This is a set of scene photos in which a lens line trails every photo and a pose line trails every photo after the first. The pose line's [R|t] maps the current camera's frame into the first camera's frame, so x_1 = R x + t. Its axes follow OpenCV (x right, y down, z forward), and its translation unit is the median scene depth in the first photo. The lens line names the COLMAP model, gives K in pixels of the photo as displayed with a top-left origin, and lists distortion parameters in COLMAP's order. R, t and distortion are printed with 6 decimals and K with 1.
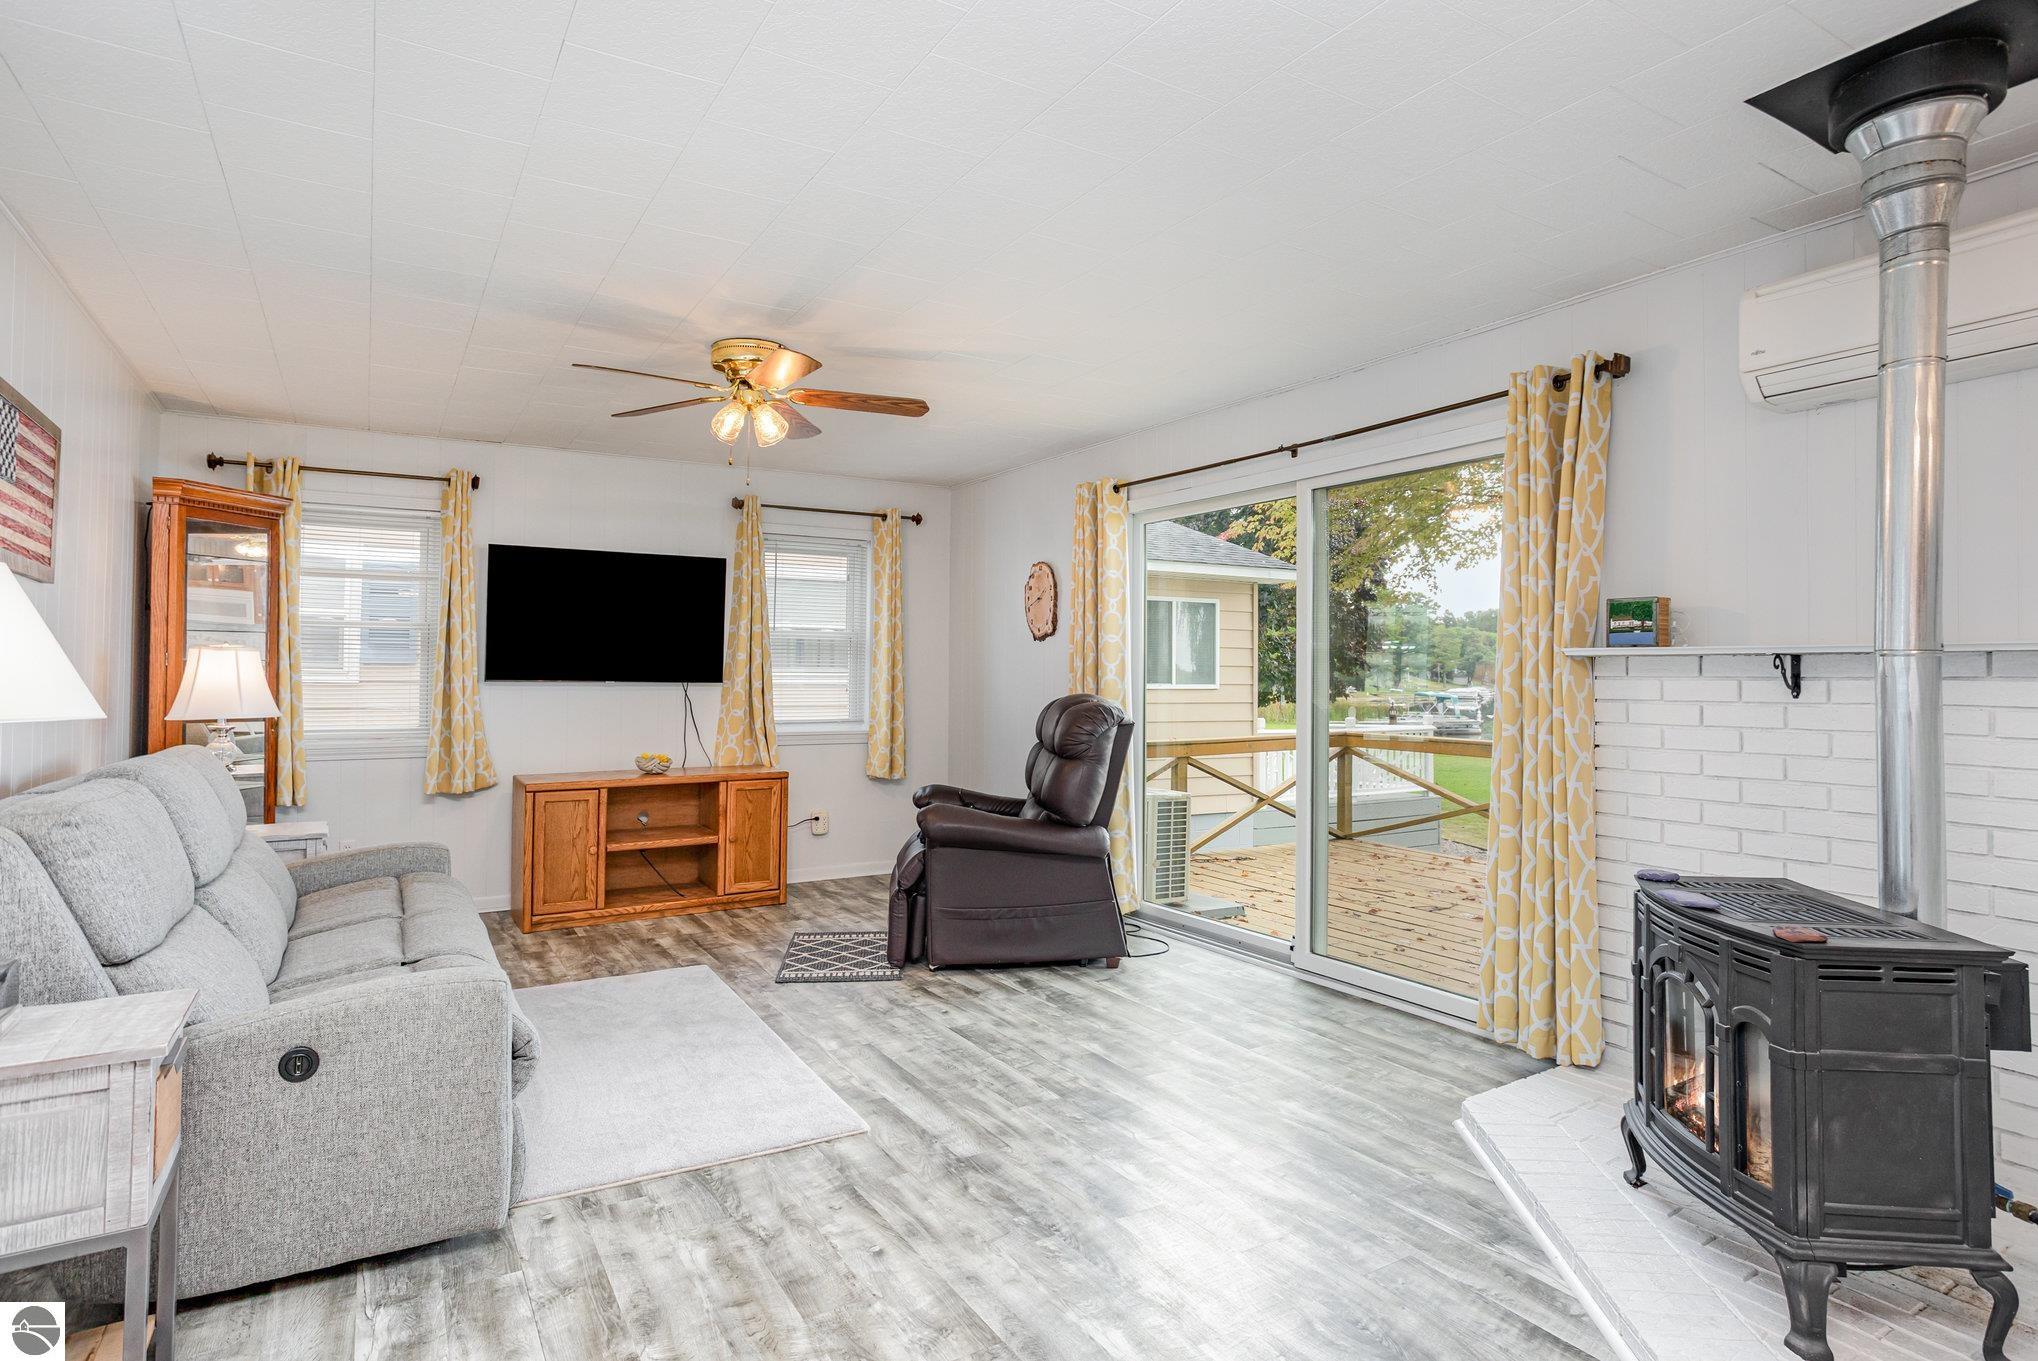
lens RADIAL K [[1081.3, 0, 1016.8], [0, 1081.3, 663.3], [0, 0, 1]] dist [-0.028378, 0.001473]
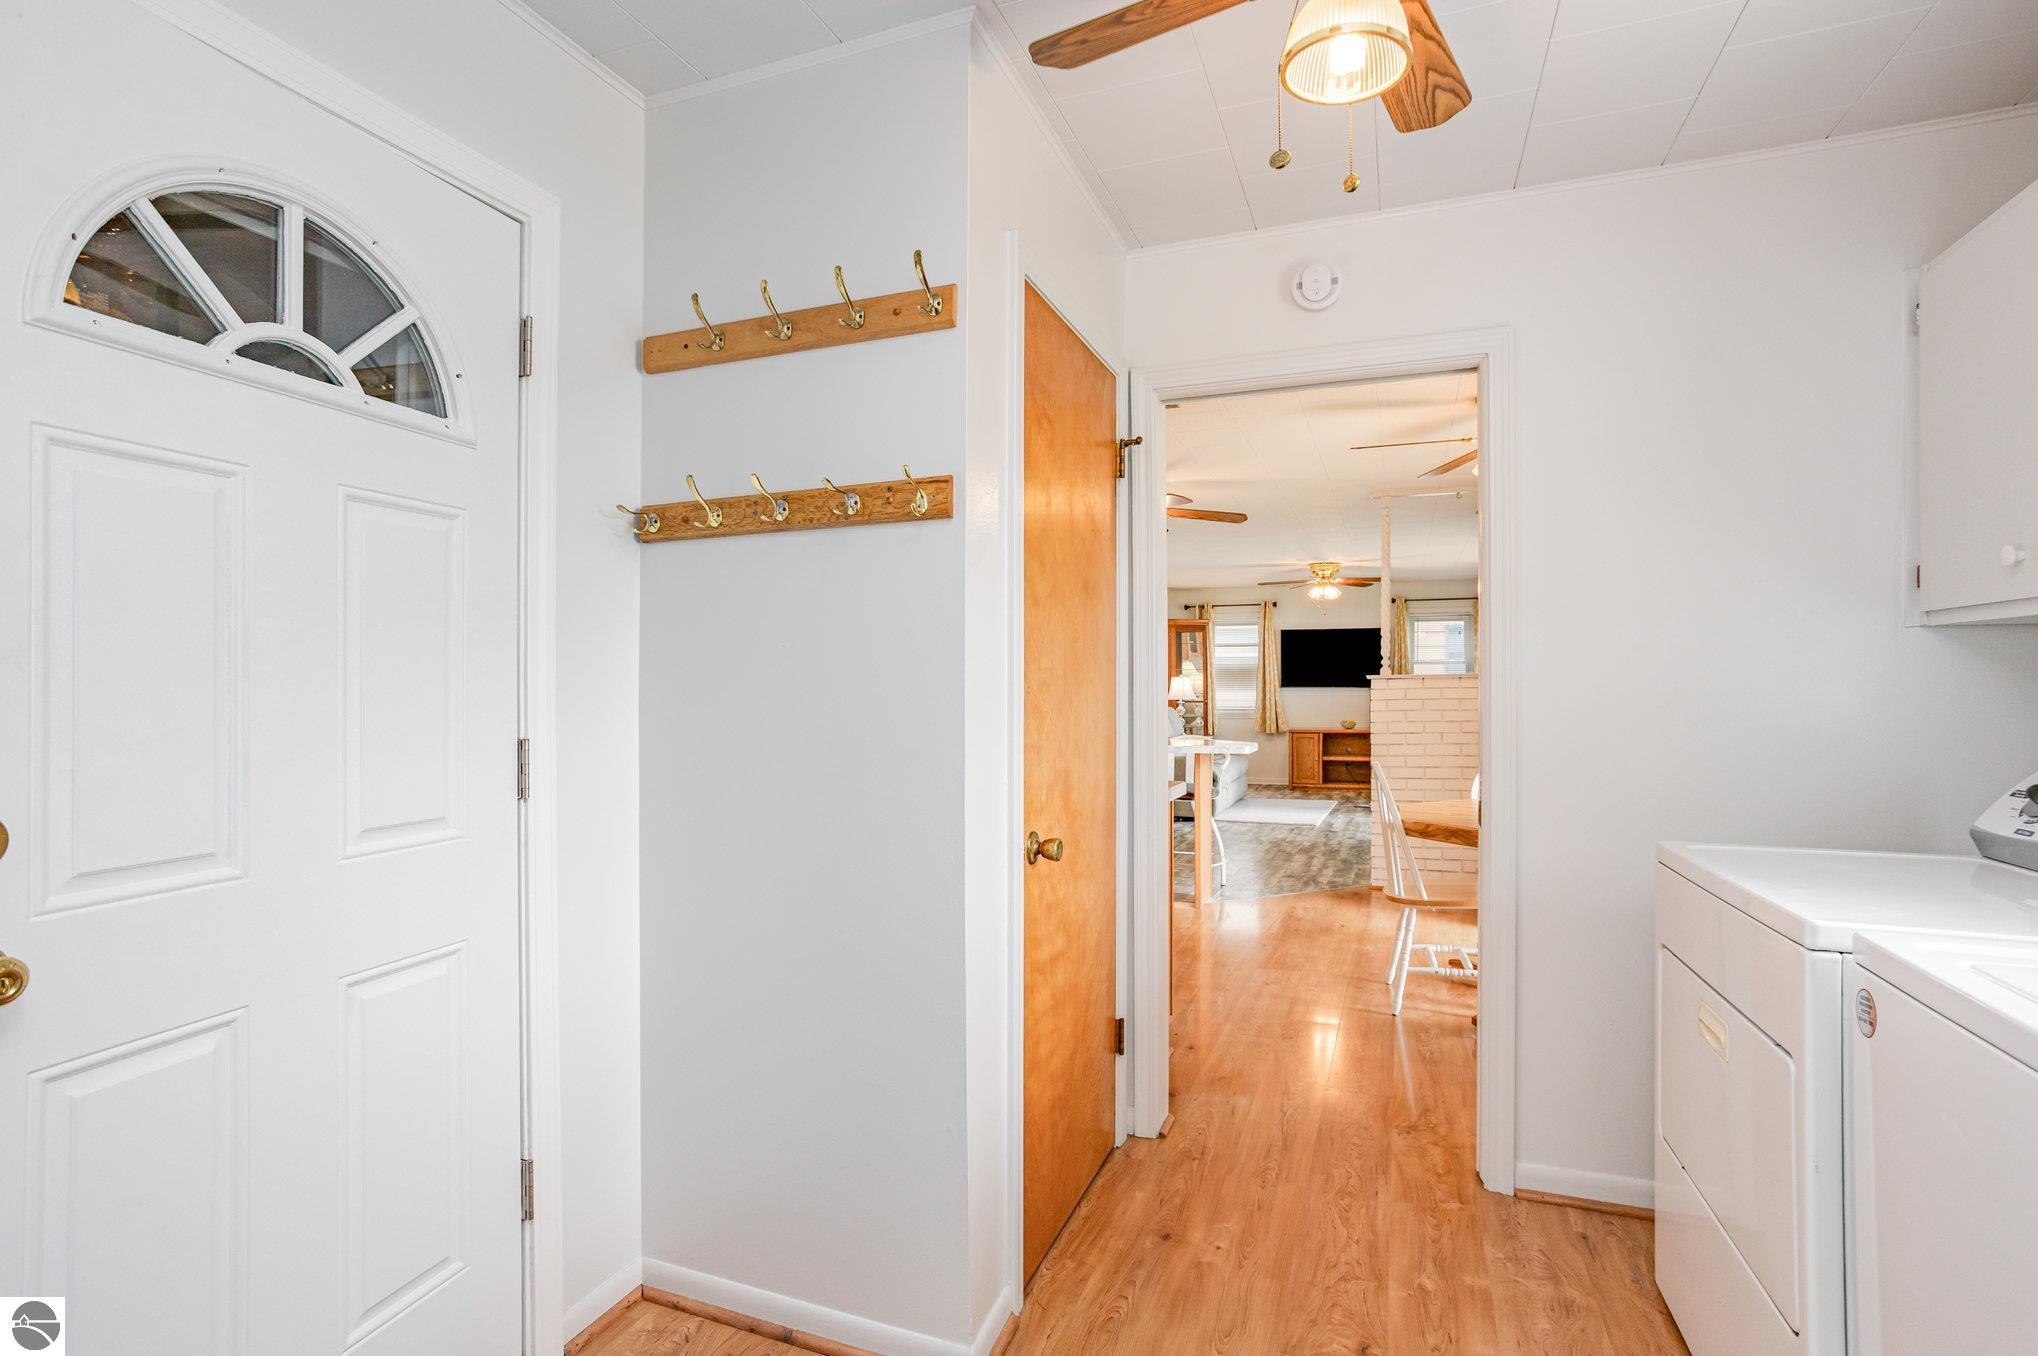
lens RADIAL K [[1003.7, 0, 1023.5], [0, 1003.7, 668.2], [0, 0, 1]] dist [-0.025634, 0.009138]
pose [[0.618233, -0.011734, -0.785907, 0.928958], [0.013287, 0.999902, -0.004477, -0.024274], [0.785882, -0.007675, 0.618328, -0.850253]]
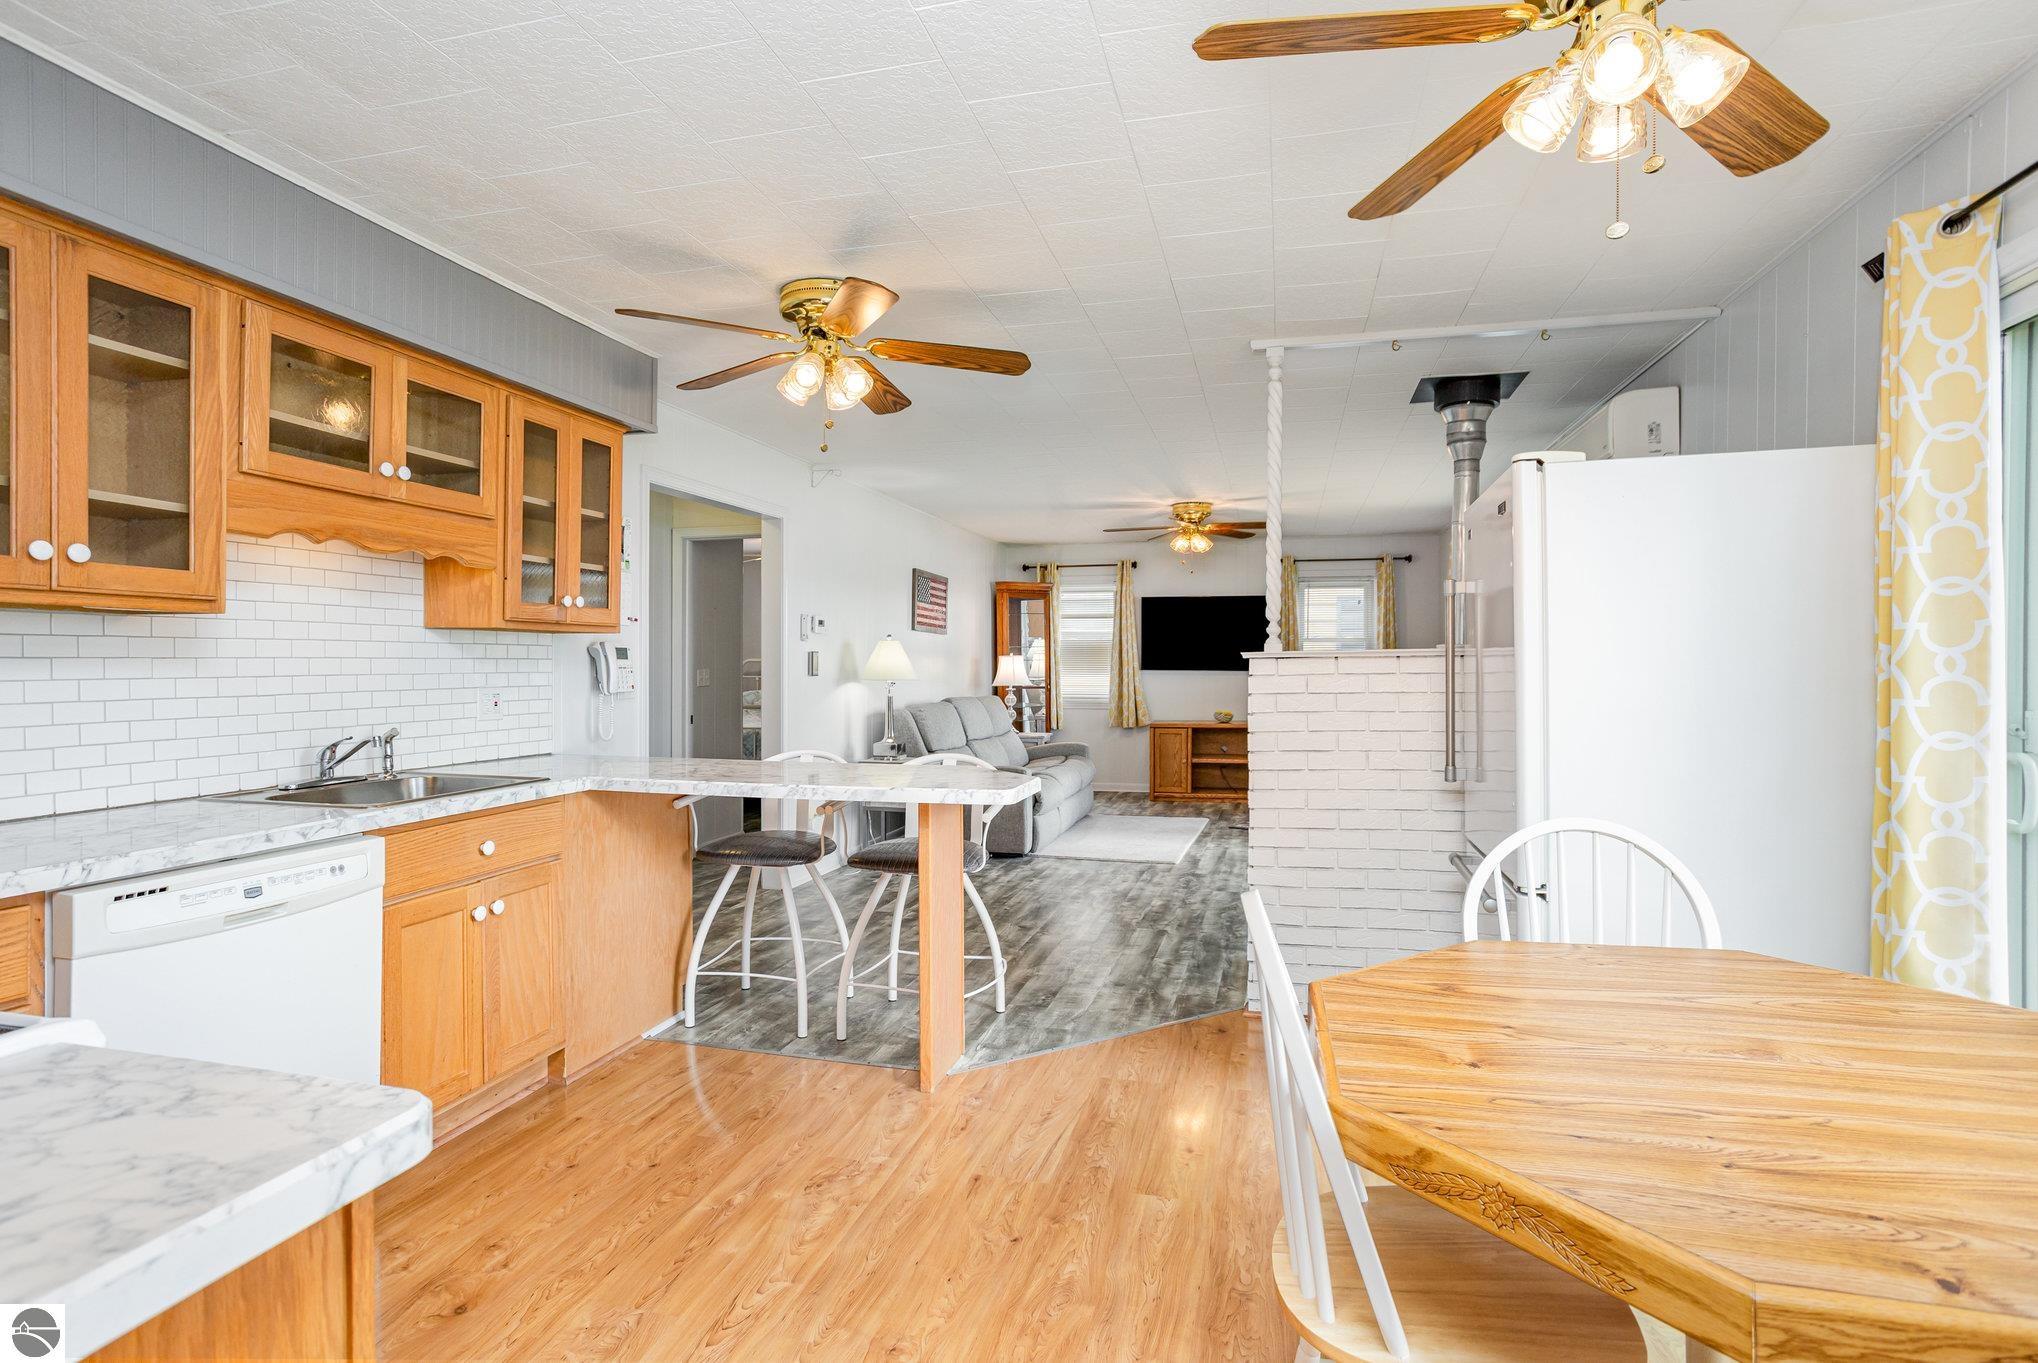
lens RADIAL K [[1003.7, 0, 1024.8], [0, 1003.7, 674.6], [0, 0, 1]] dist [-0.025634, 0.009138]
pose [[0.701057, 0.006523, -0.713075, 0.641724], [0.013573, 0.999655, 0.022490, -0.017900], [0.712976, -0.025445, 0.700727, -0.397915]]
